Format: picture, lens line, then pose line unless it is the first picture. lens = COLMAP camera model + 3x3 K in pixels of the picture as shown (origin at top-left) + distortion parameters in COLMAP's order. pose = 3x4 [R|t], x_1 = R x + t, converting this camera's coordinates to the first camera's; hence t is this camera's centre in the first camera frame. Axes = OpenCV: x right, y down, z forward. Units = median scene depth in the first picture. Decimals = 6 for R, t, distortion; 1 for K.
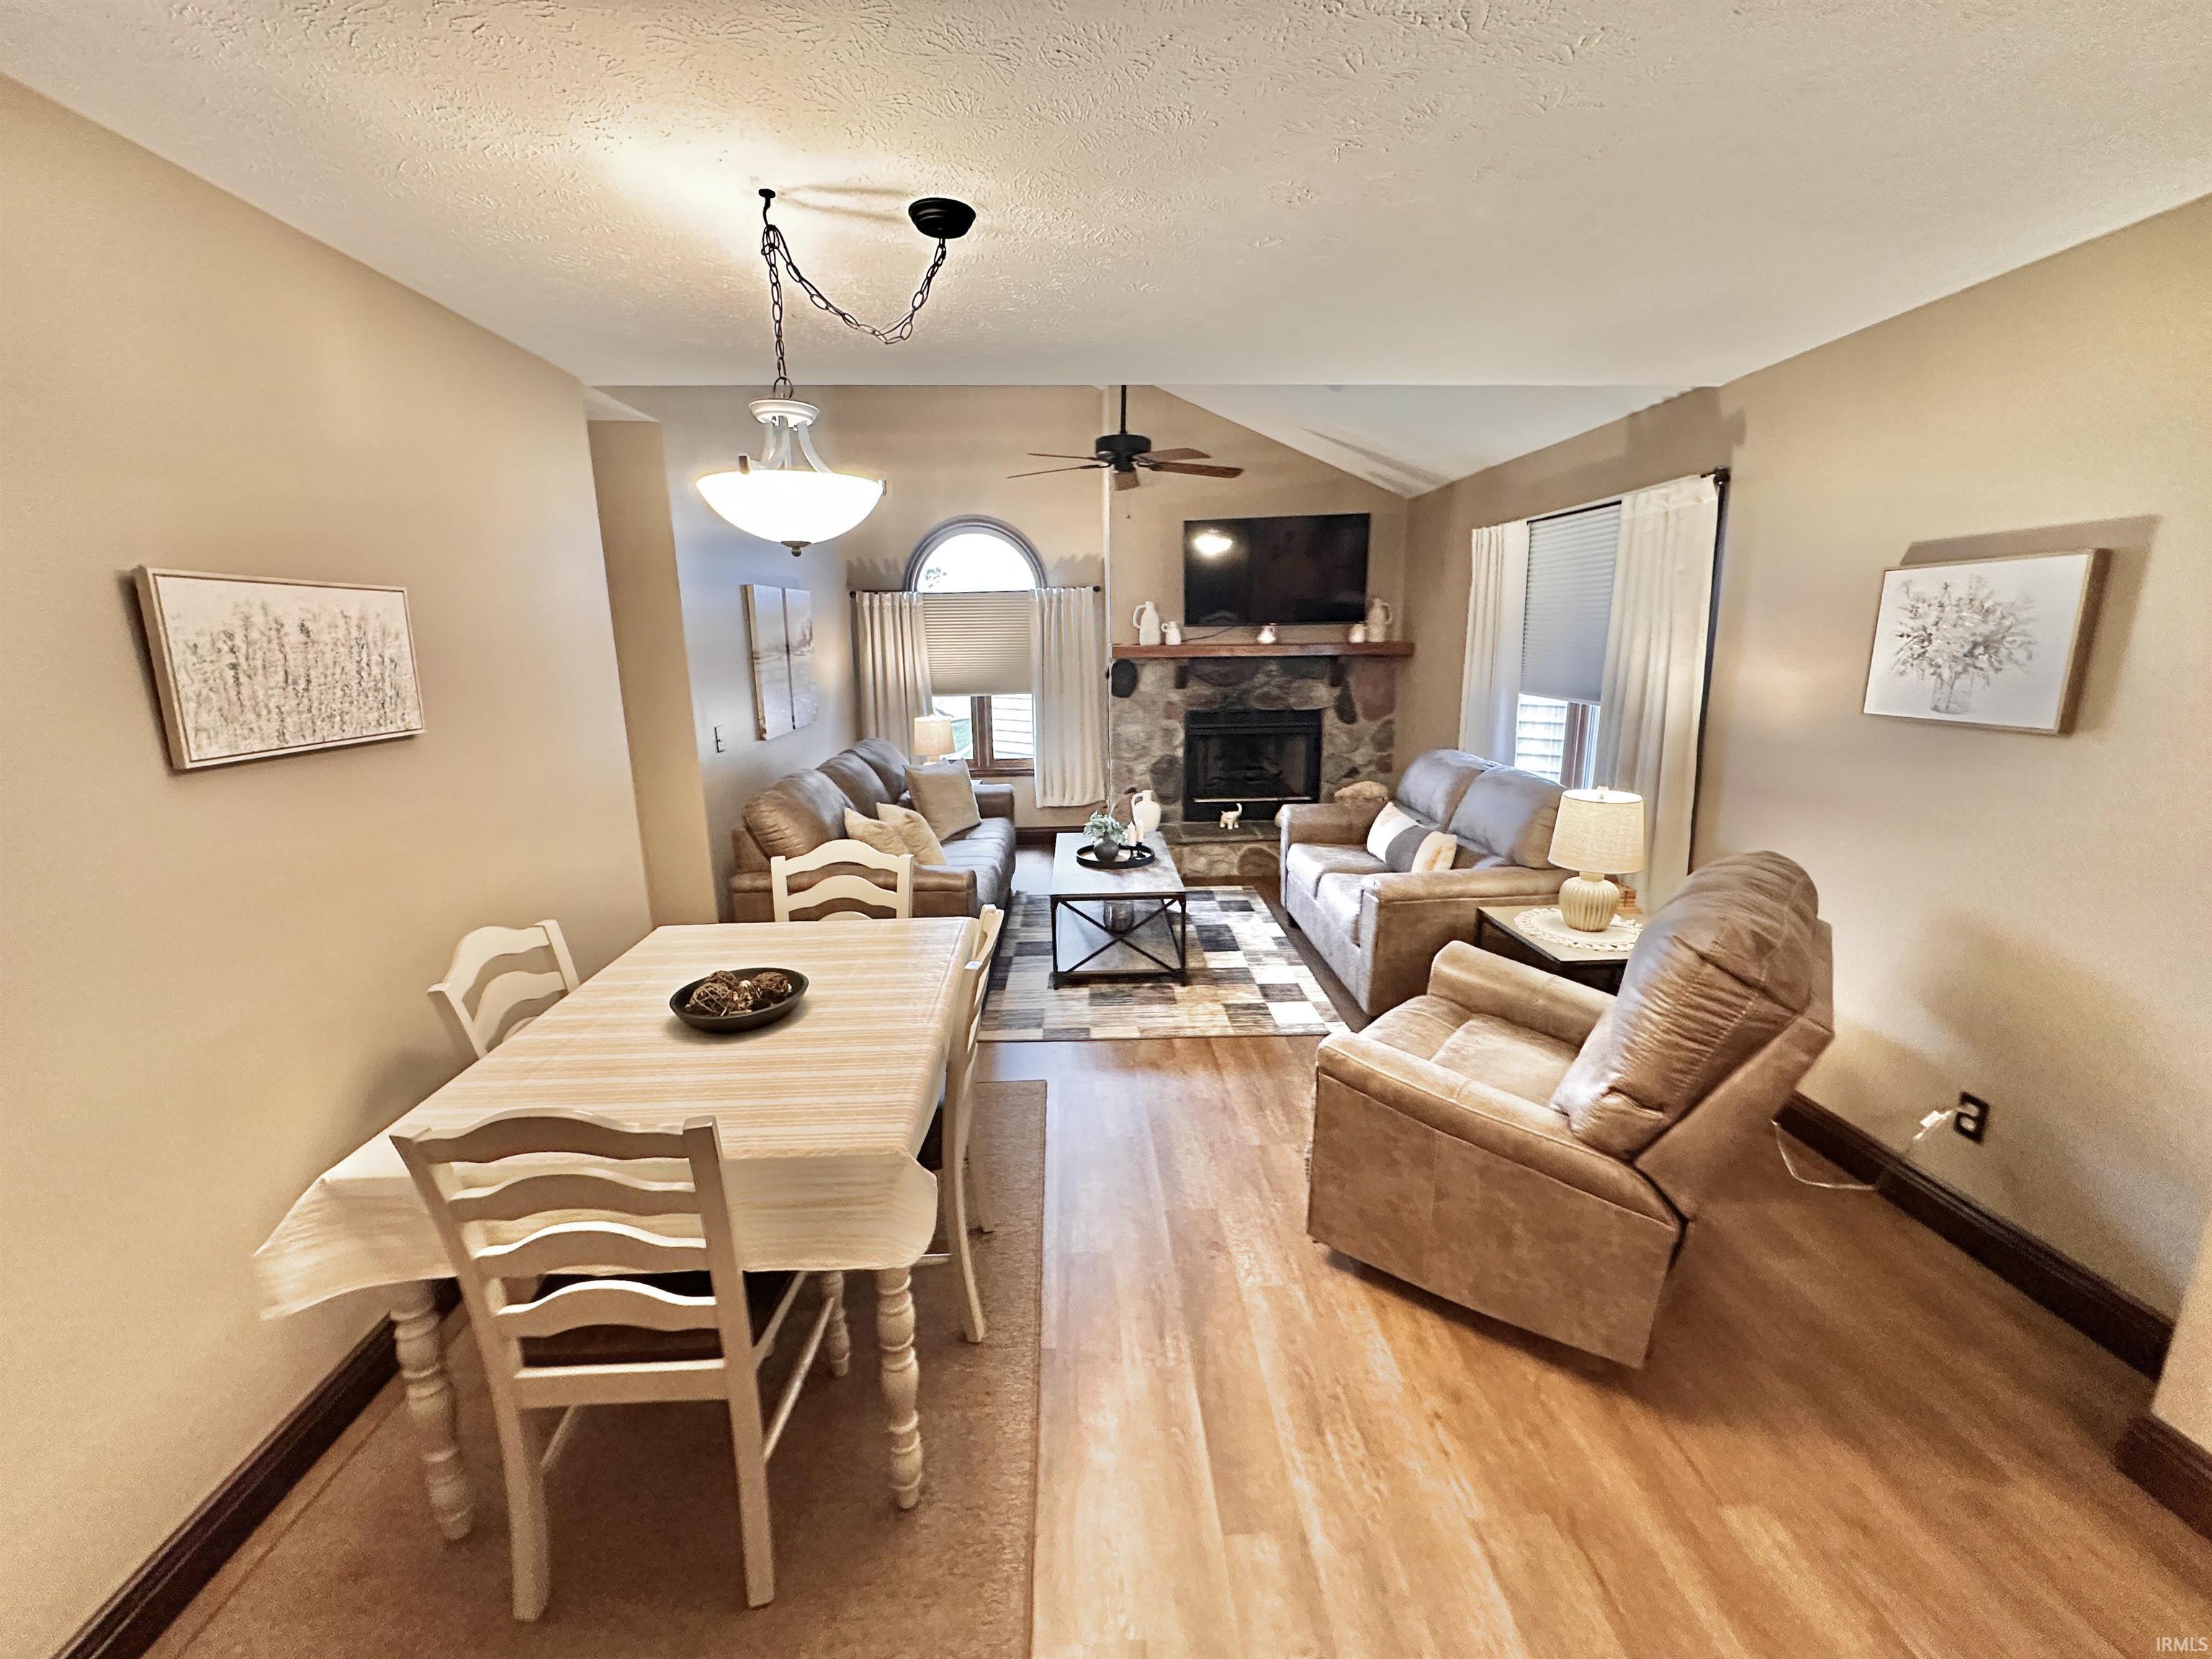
lens RADIAL K [[884.9, 0, 1111.0], [0, 884.9, 829.4], [0, 0, 1]] dist [-0.009744, 0.003121]
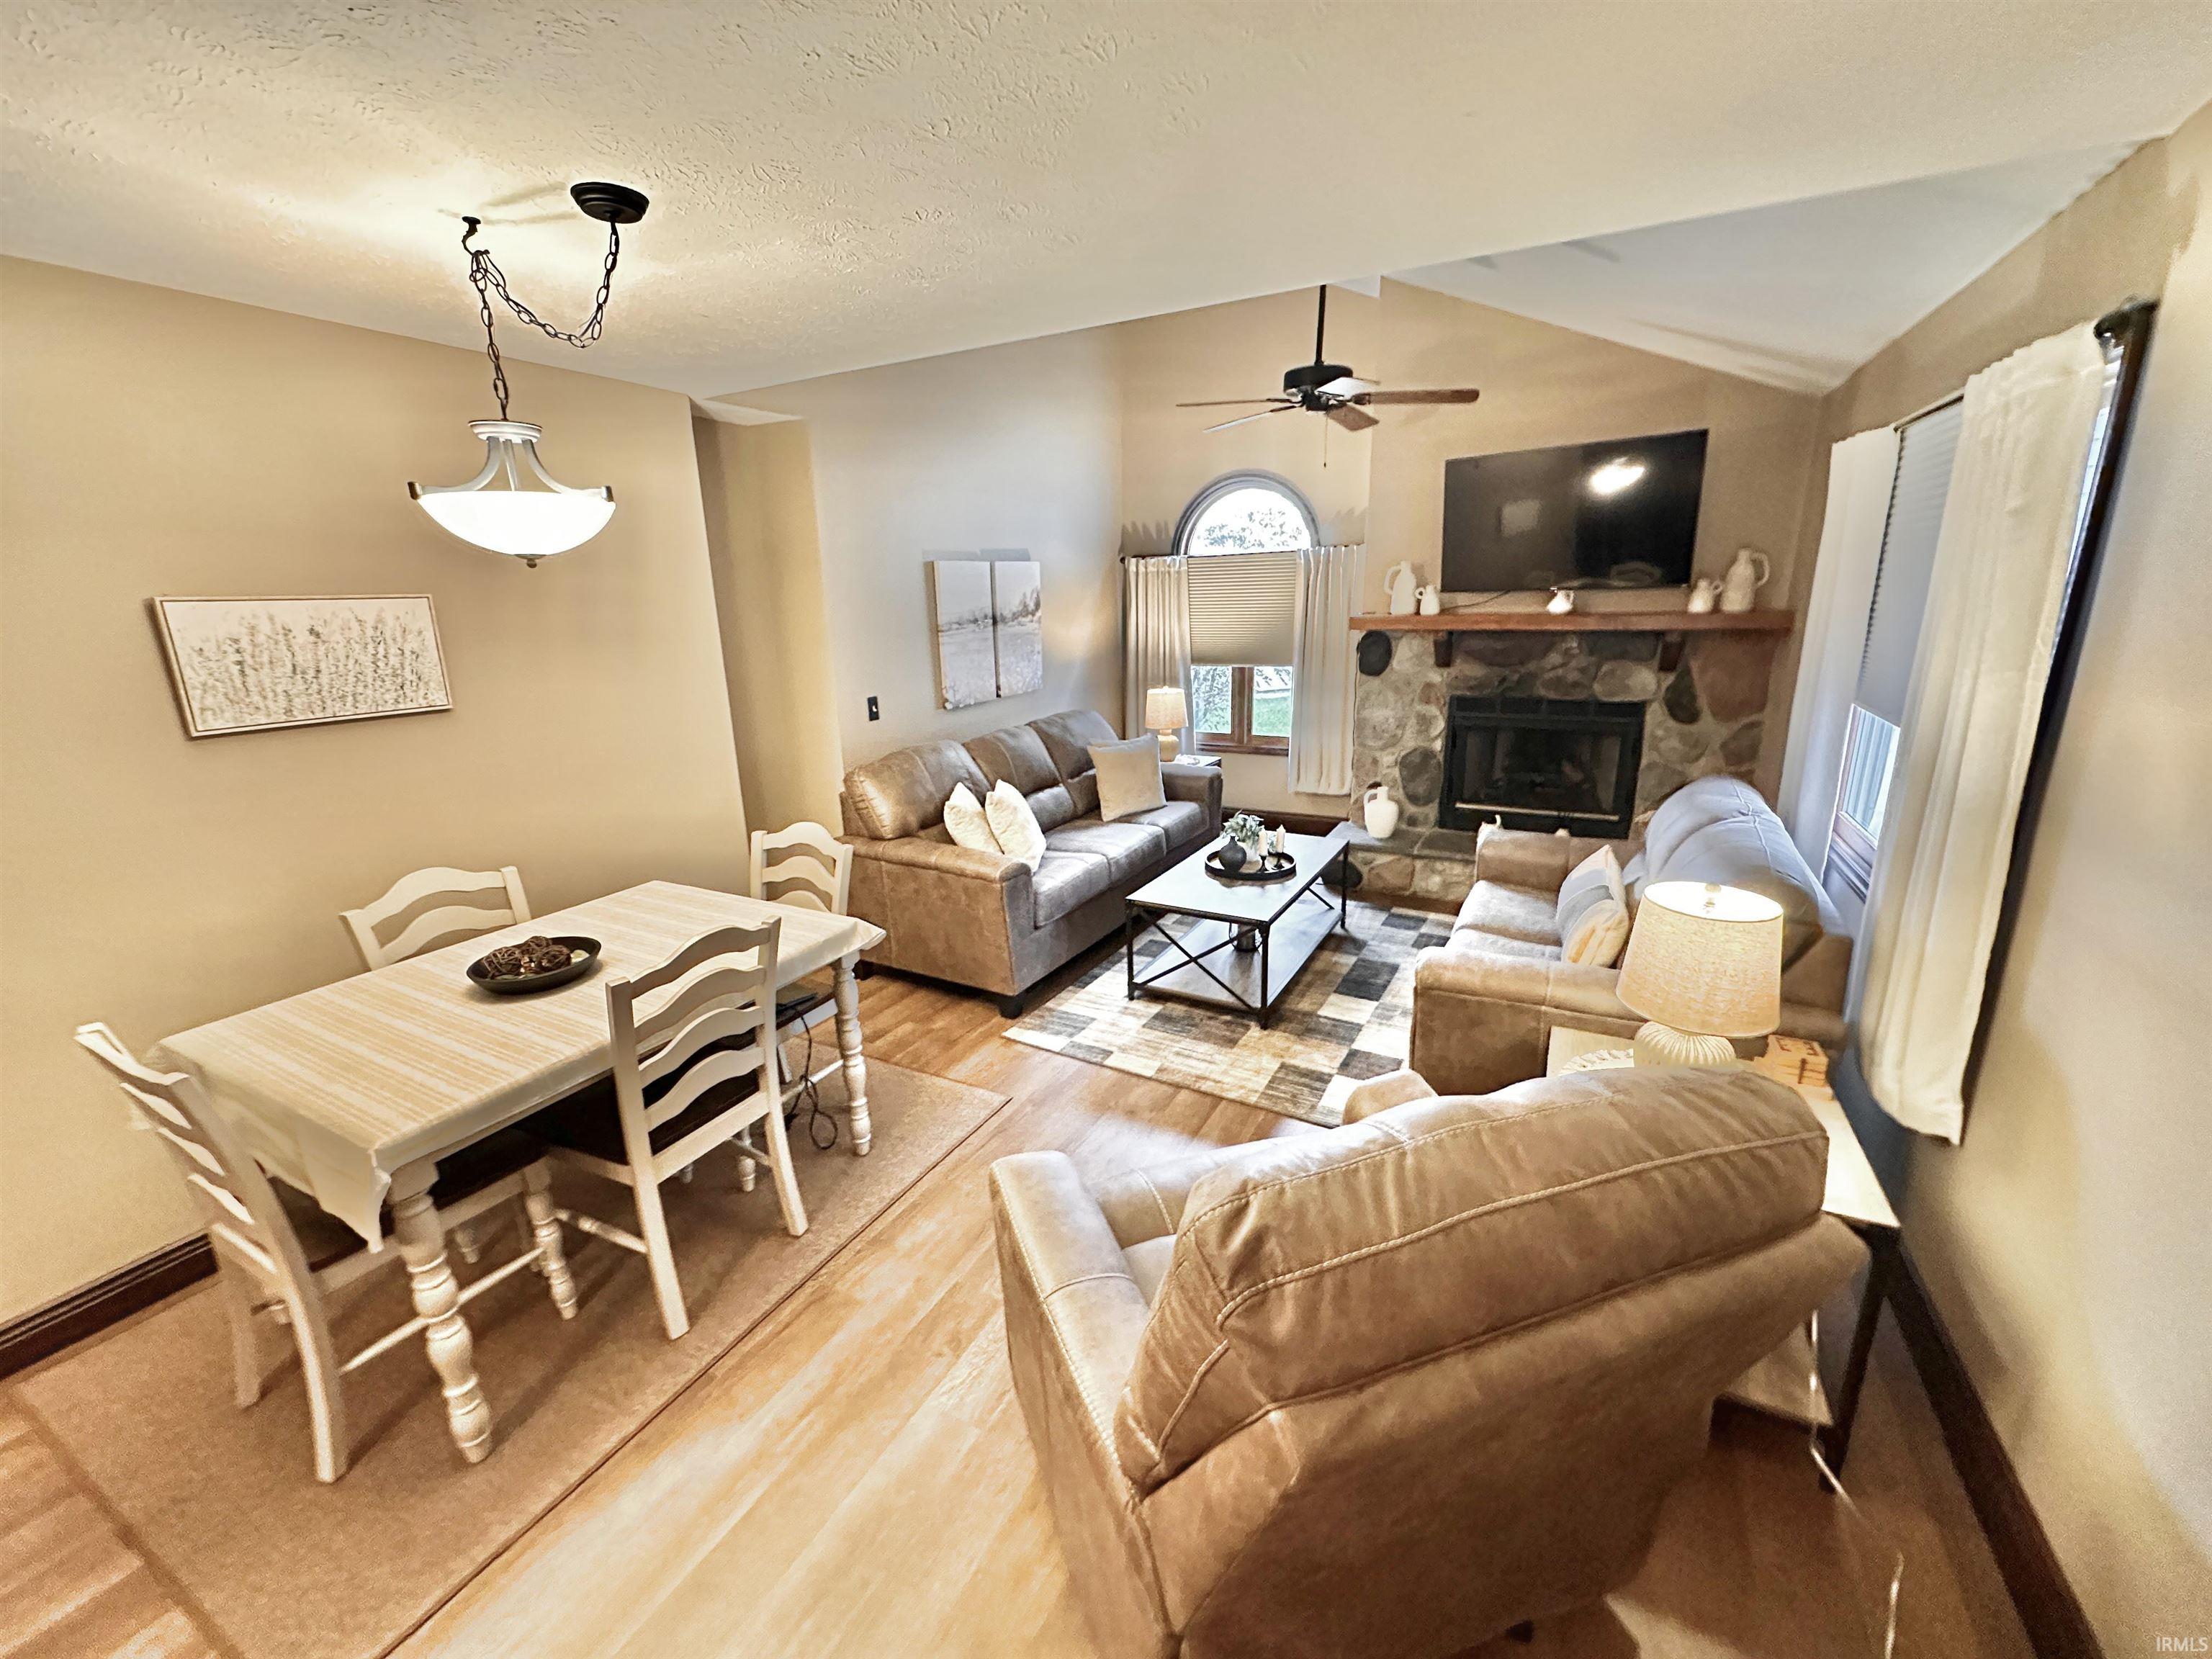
lens RADIAL K [[891.4, 0, 1106.0], [0, 891.4, 829.5], [0, 0, 1]] dist [-0.002013, 0.000053]
pose [[0.857368, 0.125032, -0.499287, 0.257712], [-0.098350, 0.991969, 0.079525, -0.048449], [0.505221, -0.019077, 0.862779, 0.134718]]
